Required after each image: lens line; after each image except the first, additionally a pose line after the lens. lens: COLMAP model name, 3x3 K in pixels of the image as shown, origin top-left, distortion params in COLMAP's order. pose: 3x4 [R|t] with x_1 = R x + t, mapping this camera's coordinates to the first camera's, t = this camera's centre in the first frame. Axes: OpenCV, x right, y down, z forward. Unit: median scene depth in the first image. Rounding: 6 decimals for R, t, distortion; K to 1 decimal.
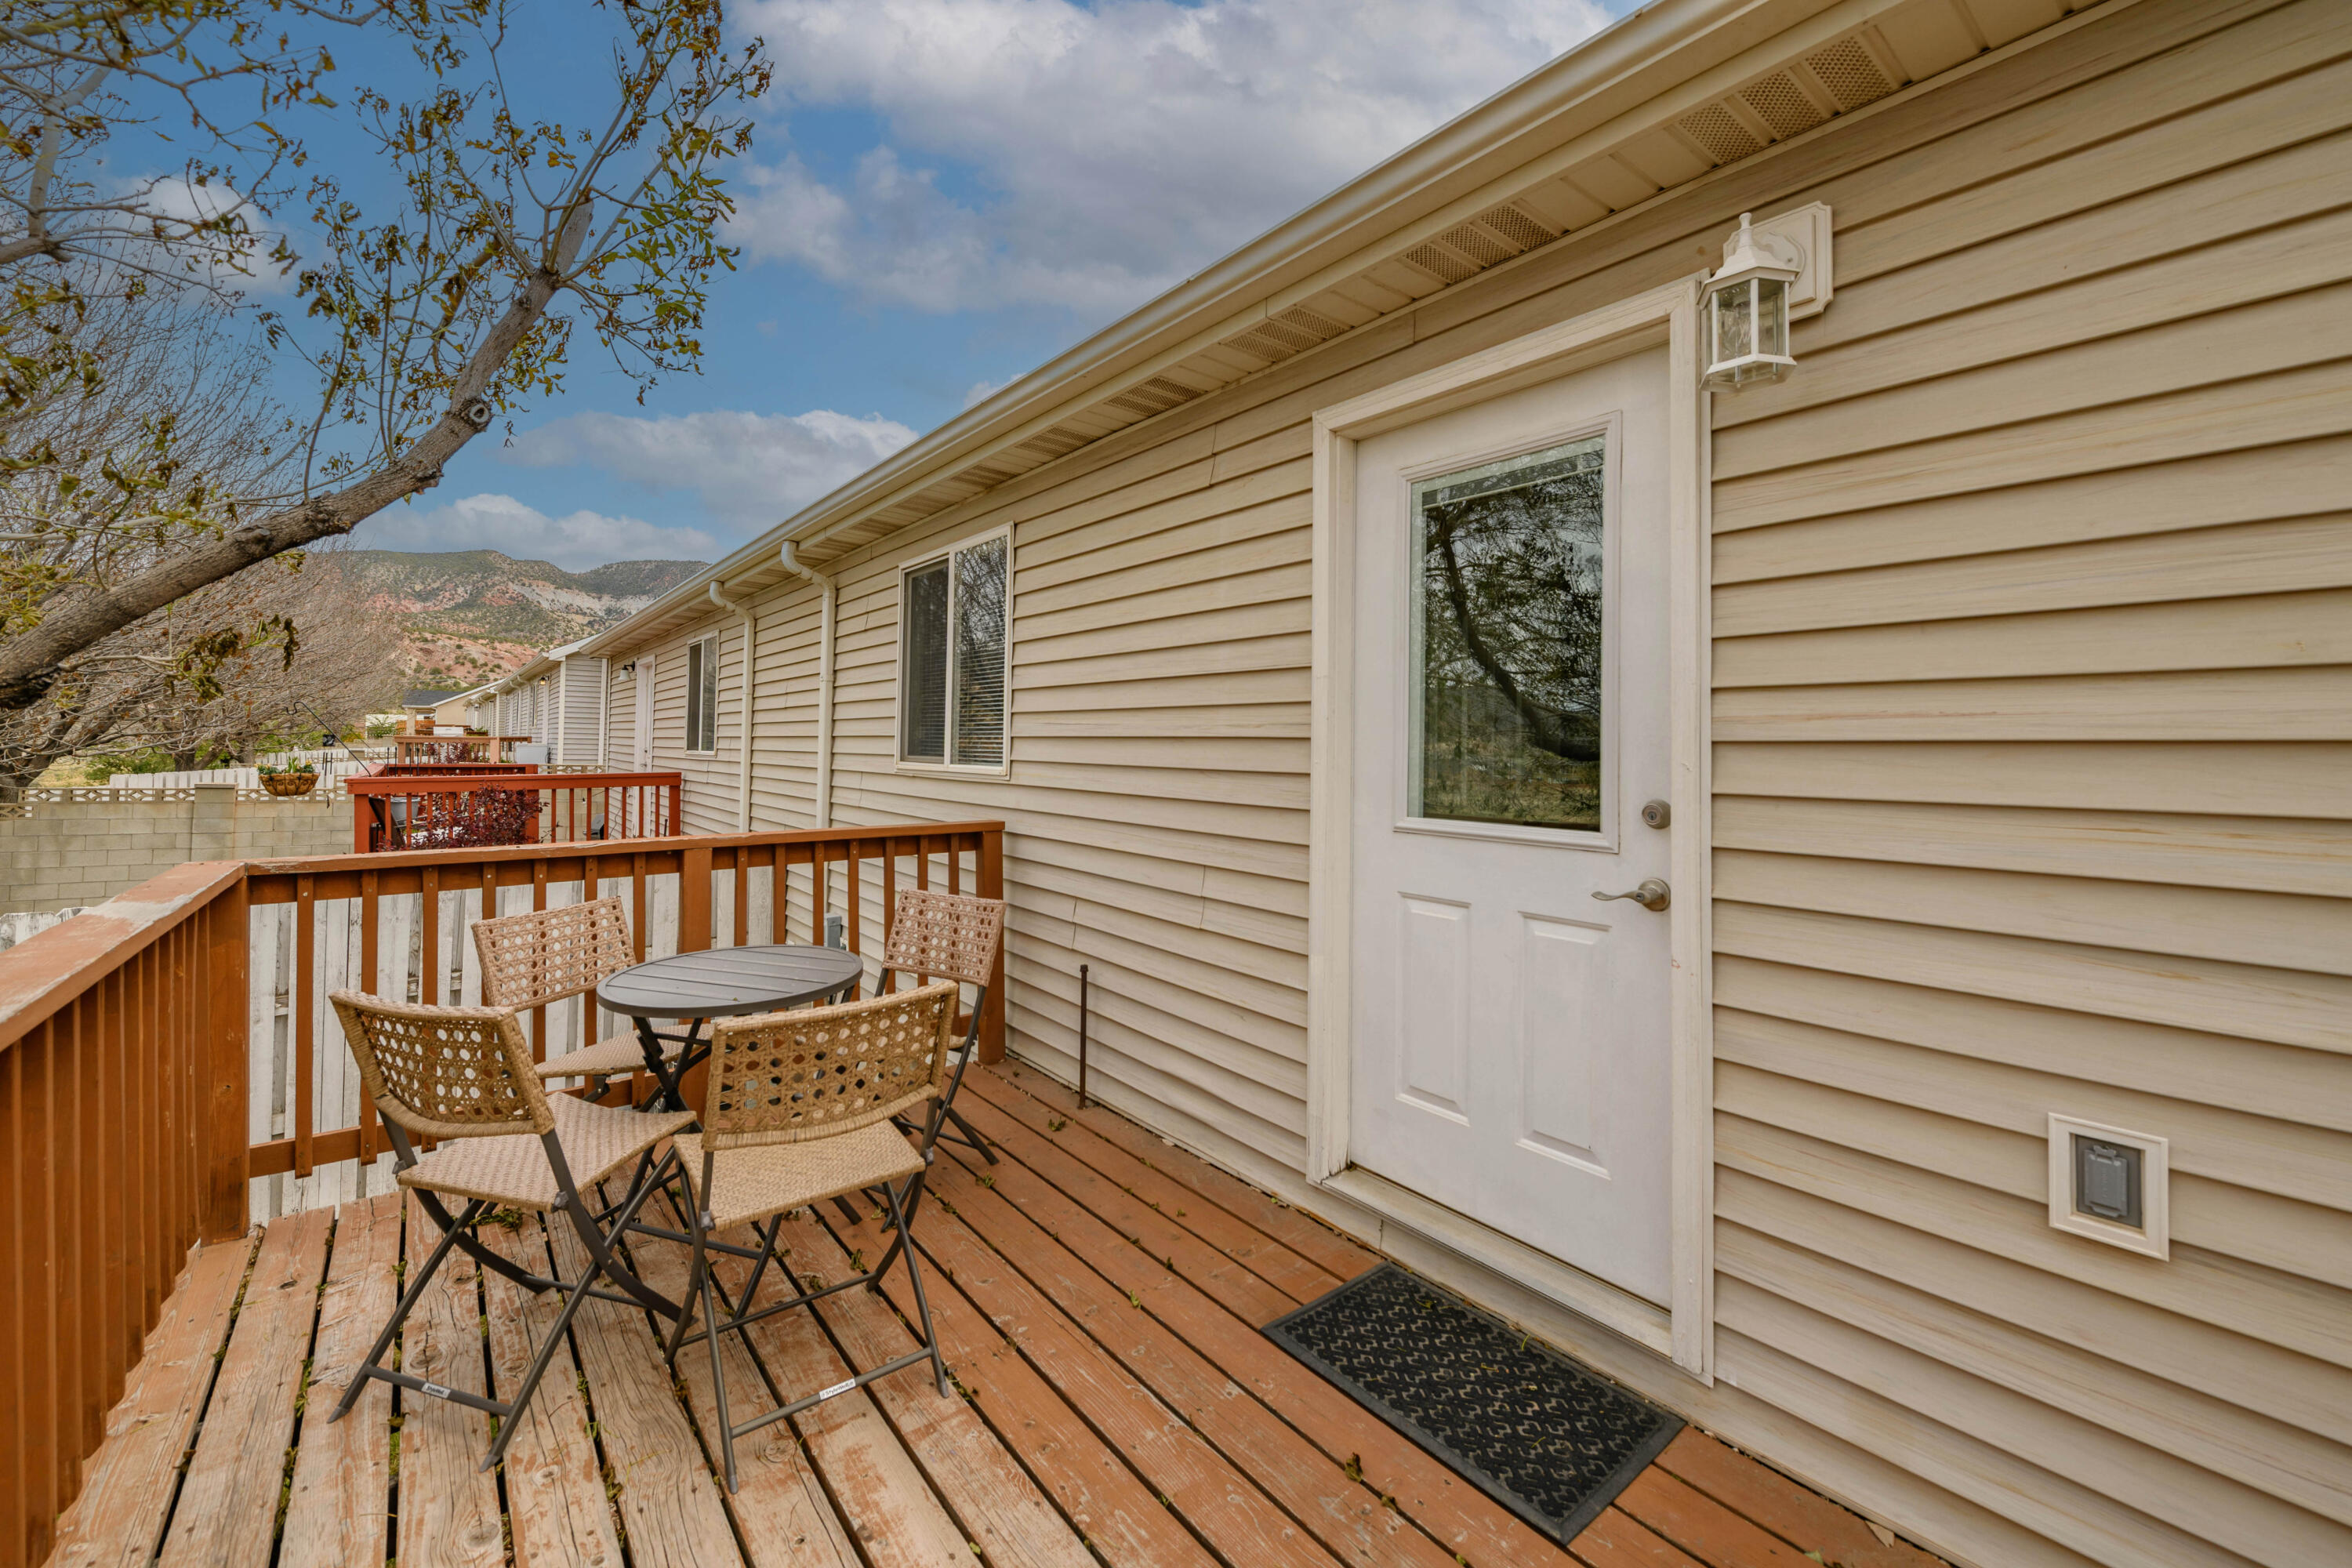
lens RADIAL K [[953.2, 0, 1195.2], [0, 953.2, 742.9], [0, 0, 1]] dist [0.001556, -0.000203]
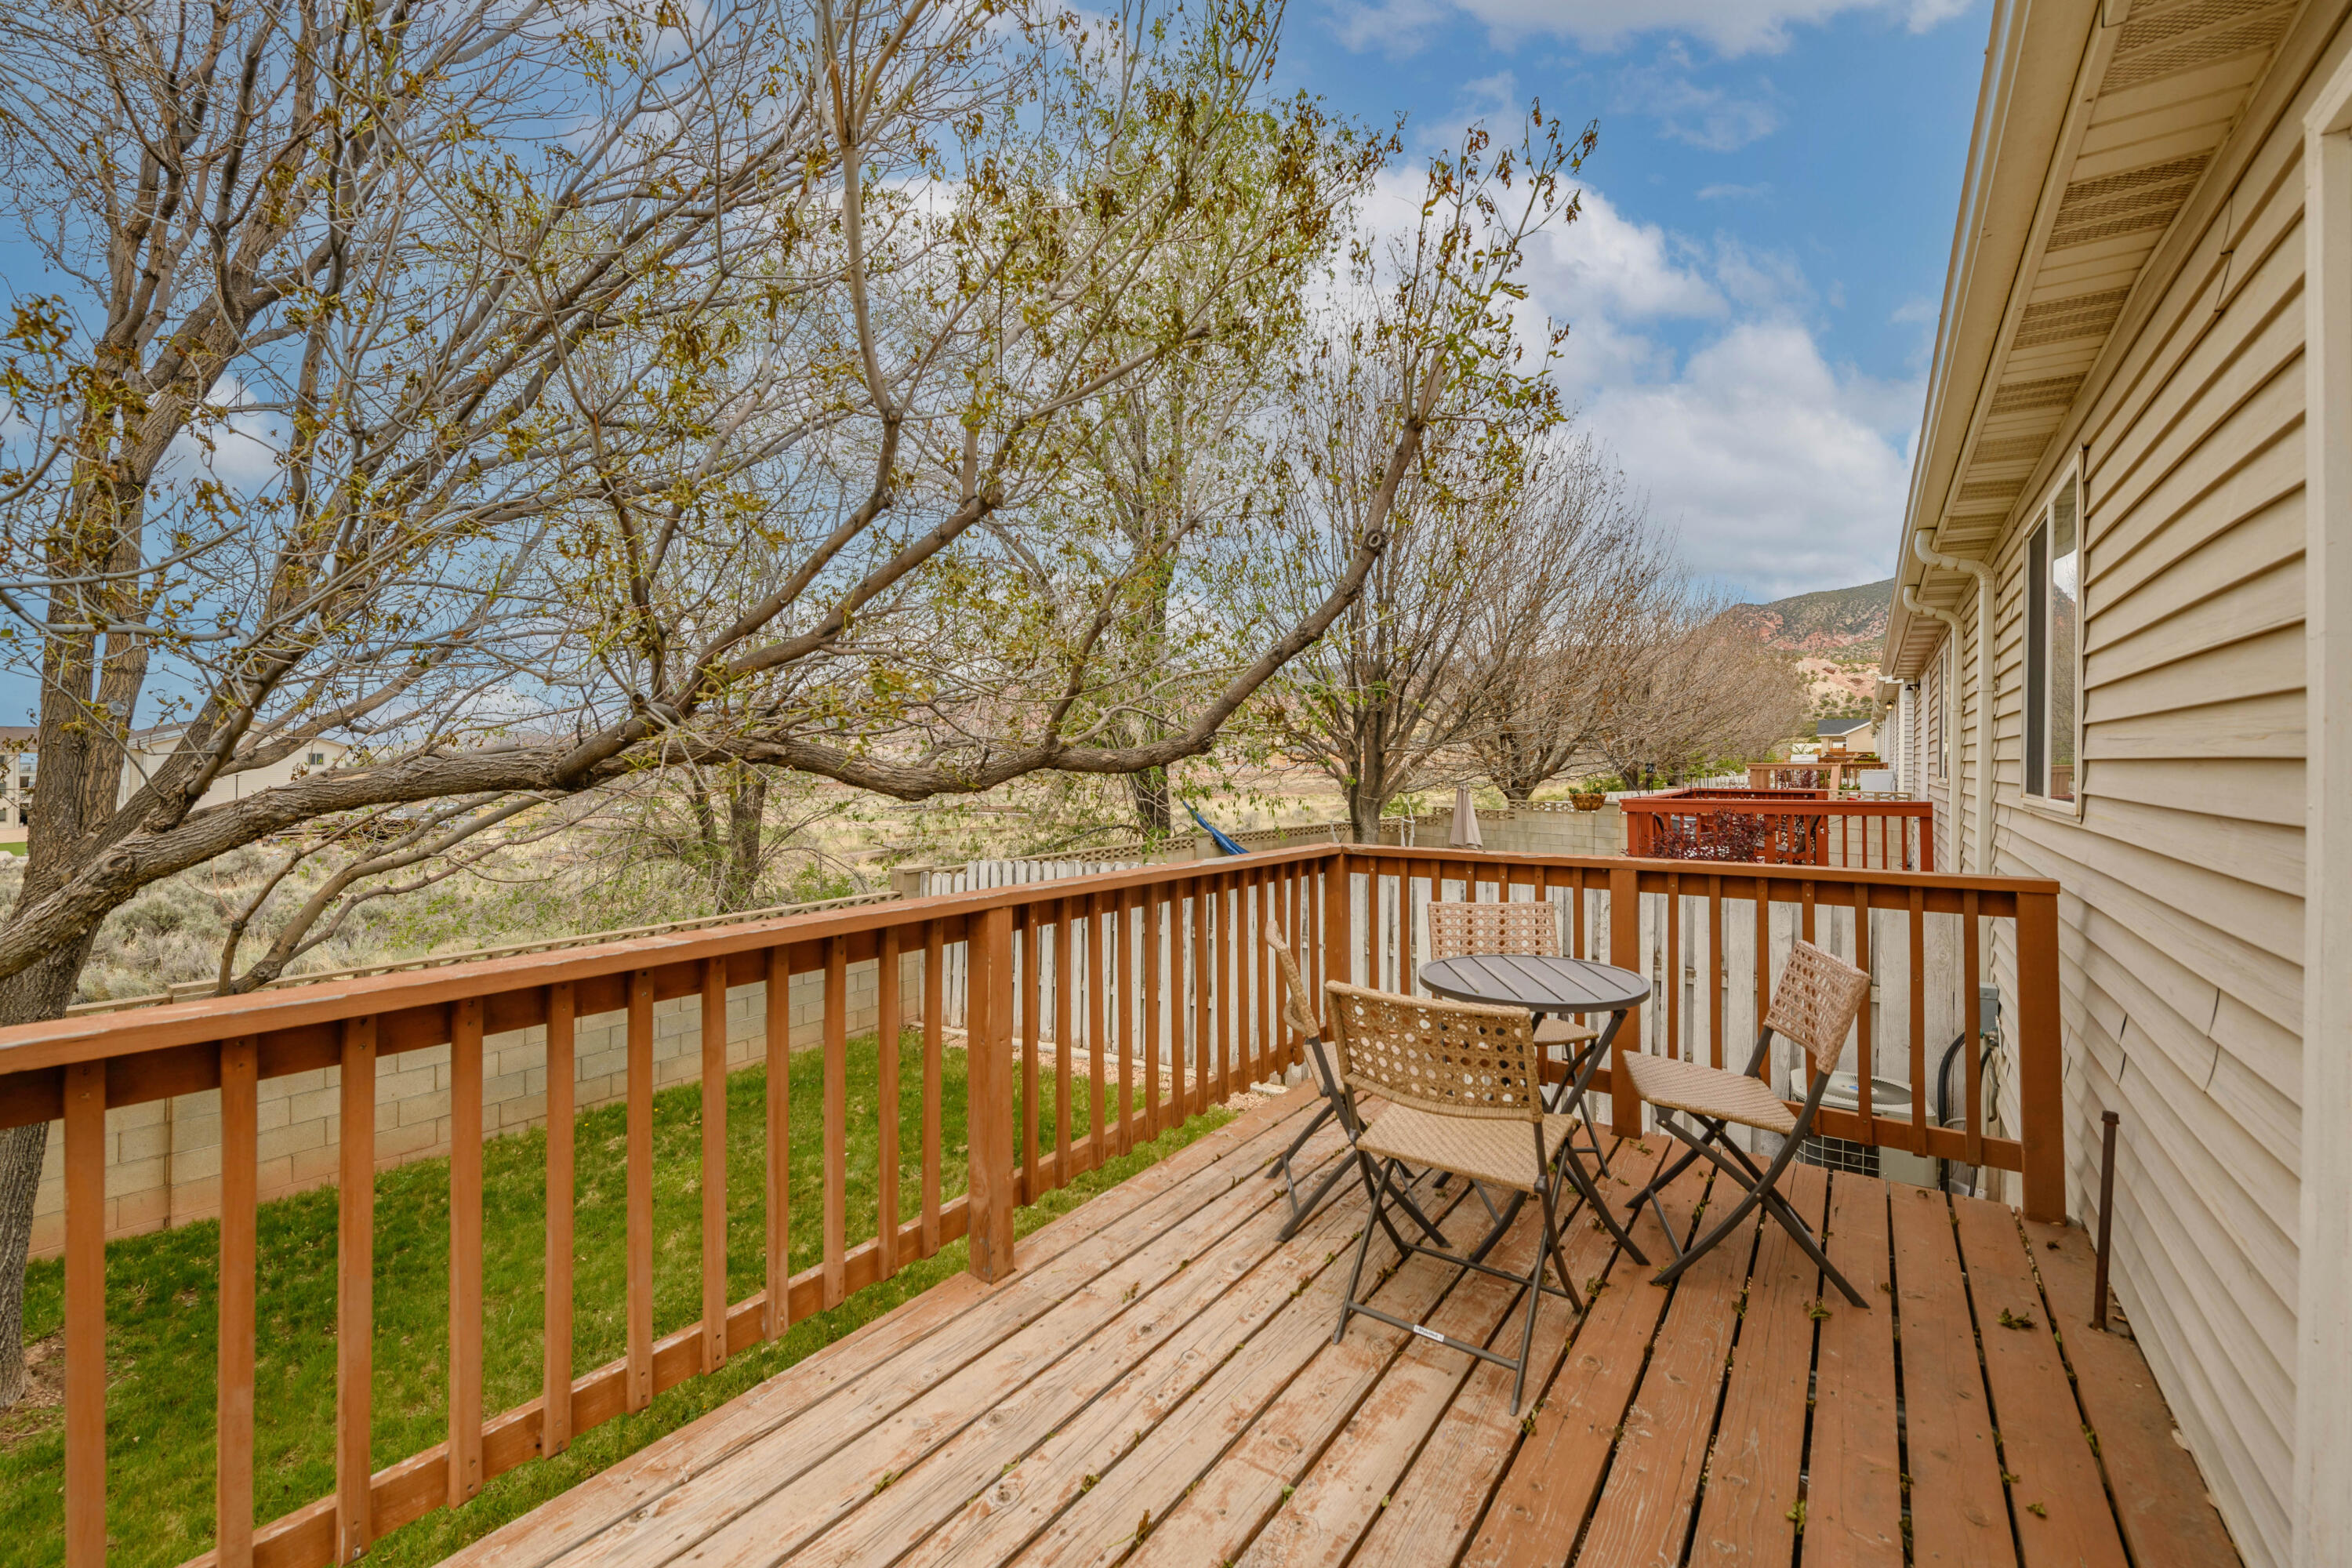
lens RADIAL K [[953.2, 0, 1177.0], [0, 953.2, 772.1], [0, 0, 1]] dist [0.001556, -0.000203]
pose [[0.262830, 0.001898, -0.964840, 0.301127], [0.001760, 0.999995, 0.002447, -0.001073], [0.964841, -0.002341, 0.262826, 0.187646]]
